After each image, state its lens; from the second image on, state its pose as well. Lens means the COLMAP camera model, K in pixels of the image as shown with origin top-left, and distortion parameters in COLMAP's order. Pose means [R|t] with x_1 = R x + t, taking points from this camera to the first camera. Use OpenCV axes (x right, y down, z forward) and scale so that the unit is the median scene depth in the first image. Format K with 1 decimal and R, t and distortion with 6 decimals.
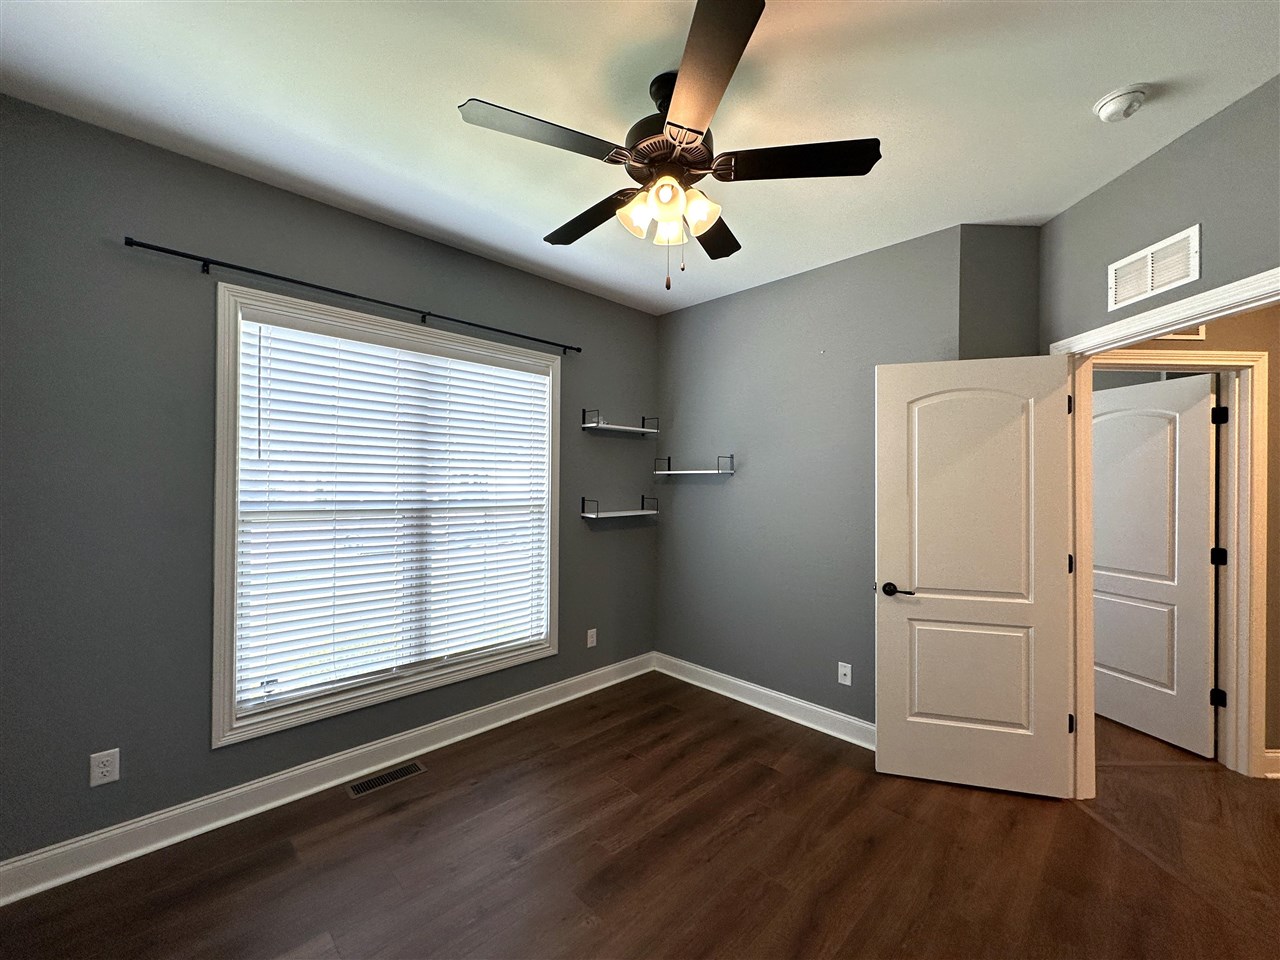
lens RADIAL K [[510.1, 0, 640.4], [0, 510.1, 480.3], [0, 0, 1]] dist [-0.003059, 0.000495]
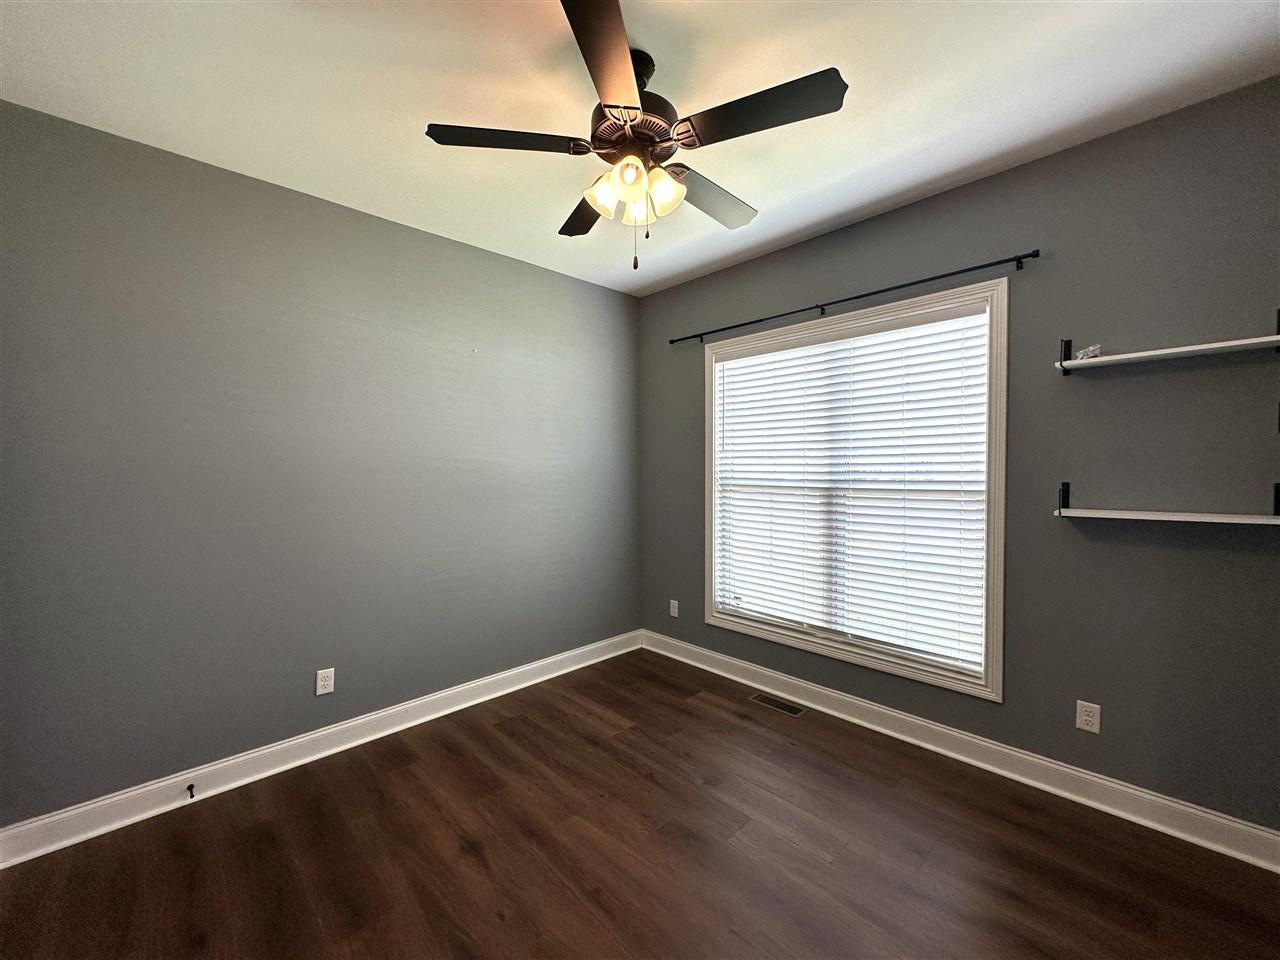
lens RADIAL K [[508.7, 0, 646.1], [0, 508.7, 477.0], [0, 0, 1]] dist [-0.002093, 0.000039]
pose [[-0.007260, 0.019690, -0.999780, 0.647666], [0.018903, 0.999630, 0.019550, 0.004233], [0.999795, -0.018757, -0.007629, 0.623708]]
